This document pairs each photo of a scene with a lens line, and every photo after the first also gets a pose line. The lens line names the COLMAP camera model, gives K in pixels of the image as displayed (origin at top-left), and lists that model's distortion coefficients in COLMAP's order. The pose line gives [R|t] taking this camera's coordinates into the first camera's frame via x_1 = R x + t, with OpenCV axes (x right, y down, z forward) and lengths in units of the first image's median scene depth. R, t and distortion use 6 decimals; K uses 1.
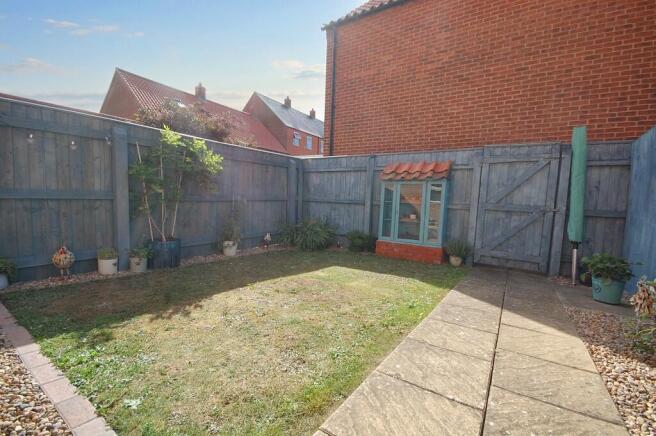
lens RADIAL K [[287.0, 0, 326.7], [0, 287.0, 219.4], [0, 0, 1]] dist [-0.002769, -0.001613]
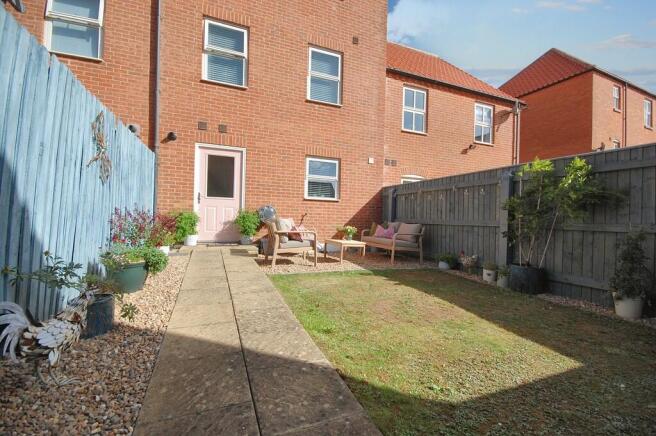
lens RADIAL K [[287.0, 0, 328.0], [0, 287.0, 218.1], [0, 0, 1]] dist [-0.002769, -0.001613]
pose [[-0.555285, -0.052466, -0.830003, 1.152417], [-0.111275, 0.993722, 0.011630, -0.053267], [0.824182, 0.098817, -0.557637, 1.607930]]
